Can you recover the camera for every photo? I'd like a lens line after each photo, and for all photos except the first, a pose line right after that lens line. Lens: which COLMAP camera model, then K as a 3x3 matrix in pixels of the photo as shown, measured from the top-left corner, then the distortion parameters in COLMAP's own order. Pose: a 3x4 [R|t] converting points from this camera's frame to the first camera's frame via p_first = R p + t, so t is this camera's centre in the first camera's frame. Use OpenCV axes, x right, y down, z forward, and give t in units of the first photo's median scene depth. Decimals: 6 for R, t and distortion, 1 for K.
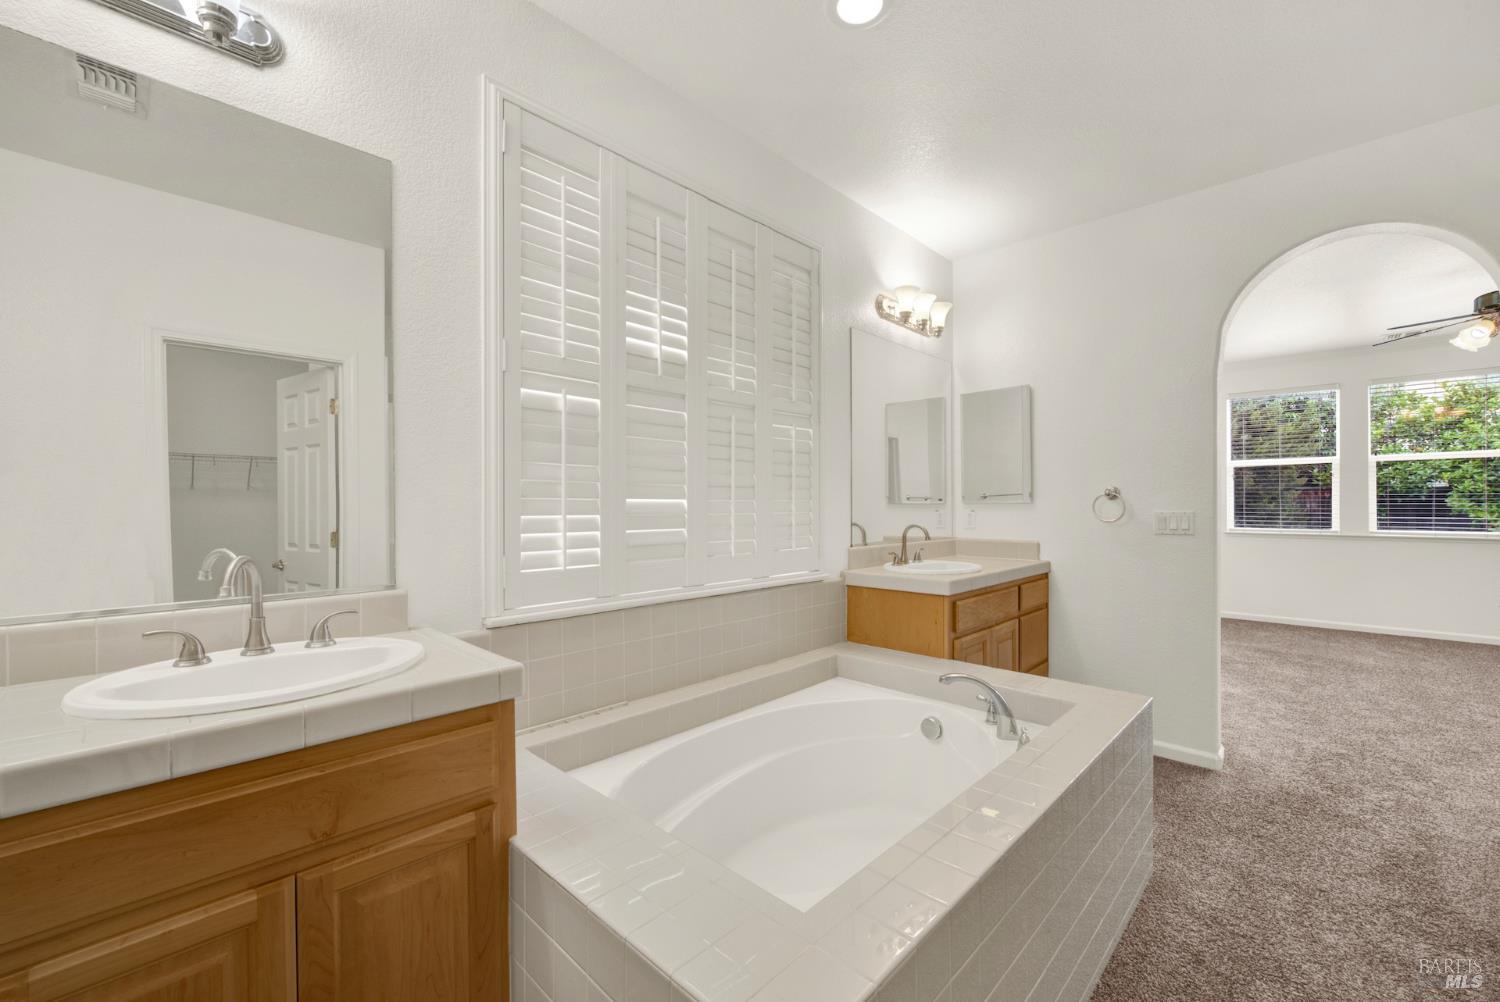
lens RADIAL K [[612.9, 0, 746.1], [0, 612.9, 509.4], [0, 0, 1]] dist [-0.001361, -0.003013]
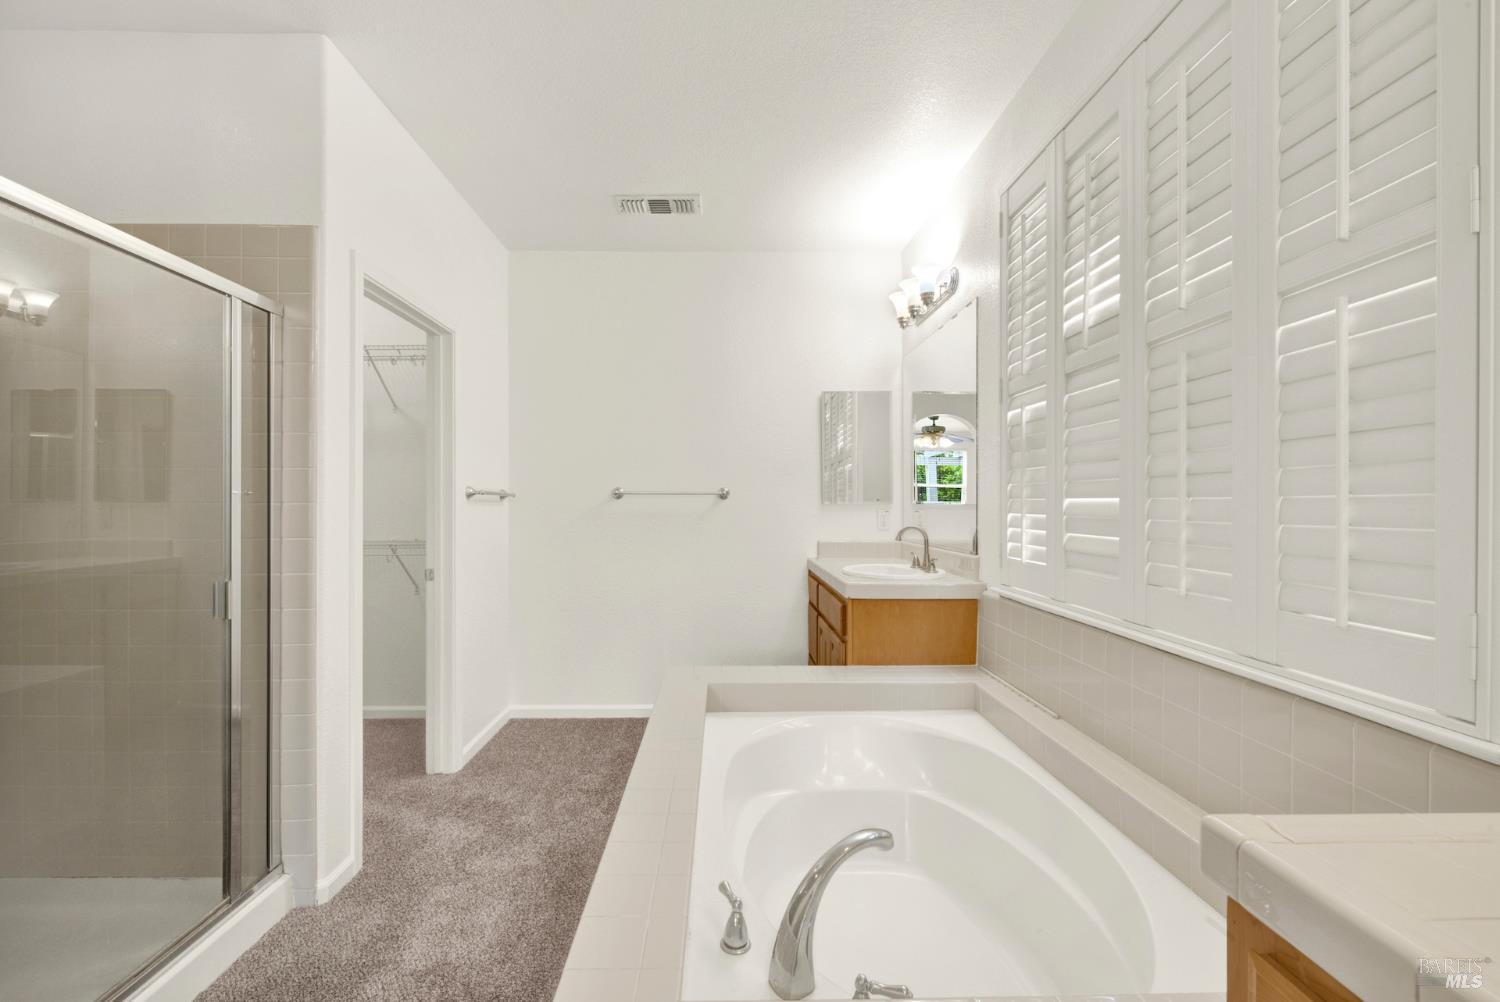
lens RADIAL K [[602.3, 0, 750.0], [0, 602.3, 501.0], [0, 0, 1]] dist [0.005449, 0.000023]
pose [[-0.697053, 0.009501, -0.716957, 0.744886], [0.002758, 0.999940, 0.010569, -0.017916], [0.717014, 0.005390, -0.697037, 1.200451]]
